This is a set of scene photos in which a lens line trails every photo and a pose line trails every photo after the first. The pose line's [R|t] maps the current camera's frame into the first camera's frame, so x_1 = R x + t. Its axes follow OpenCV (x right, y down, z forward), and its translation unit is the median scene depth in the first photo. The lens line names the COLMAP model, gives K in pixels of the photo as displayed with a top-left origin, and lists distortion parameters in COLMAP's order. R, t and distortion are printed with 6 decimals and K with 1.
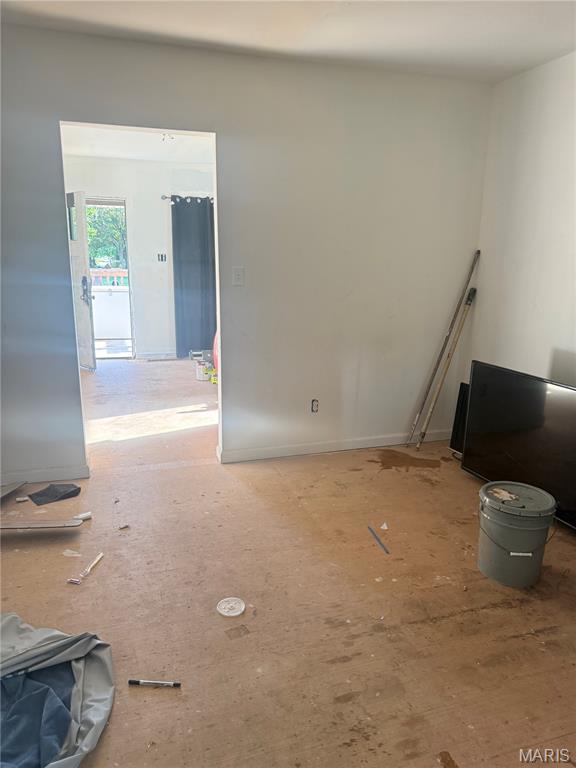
lens RADIAL K [[539.5, 0, 288.9], [0, 539.5, 383.7], [0, 0, 1]] dist [0.000395, -0.000485]
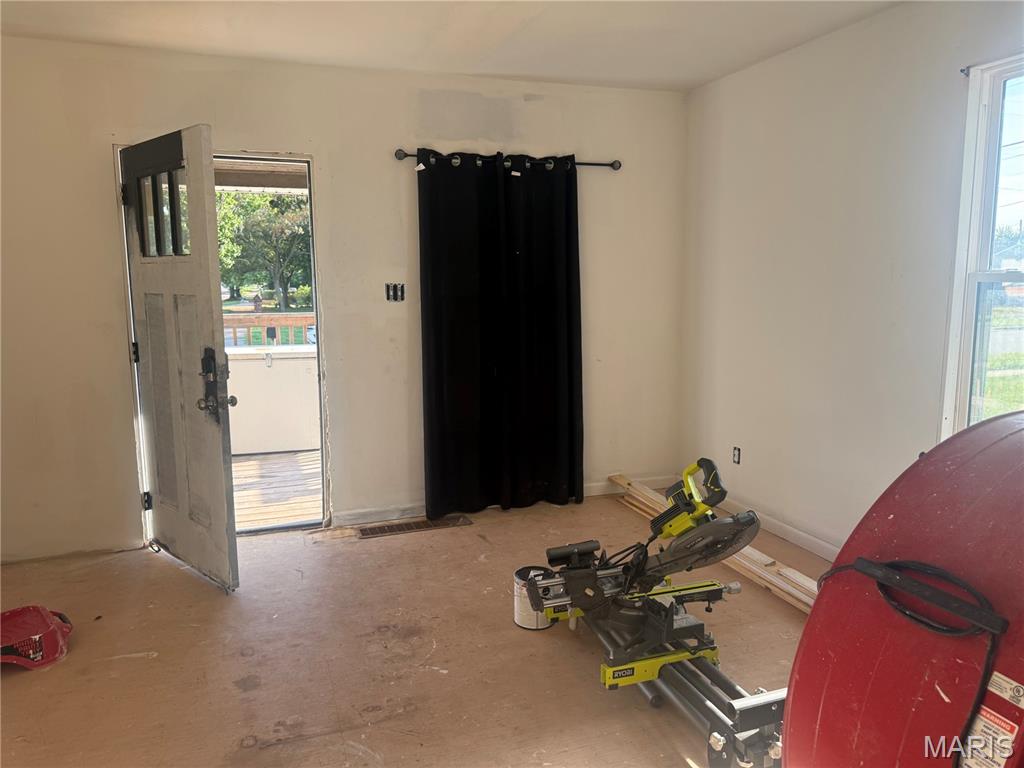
lens RADIAL K [[719.3, 0, 510.9], [0, 719.3, 382.8], [0, 0, 1]] dist [0.000395, -0.000485]
pose [[0.999567, -0.022978, 0.018365, -0.155878], [0.024504, 0.995848, -0.087669, -0.109860], [-0.016274, 0.088081, 0.995980, 0.436272]]
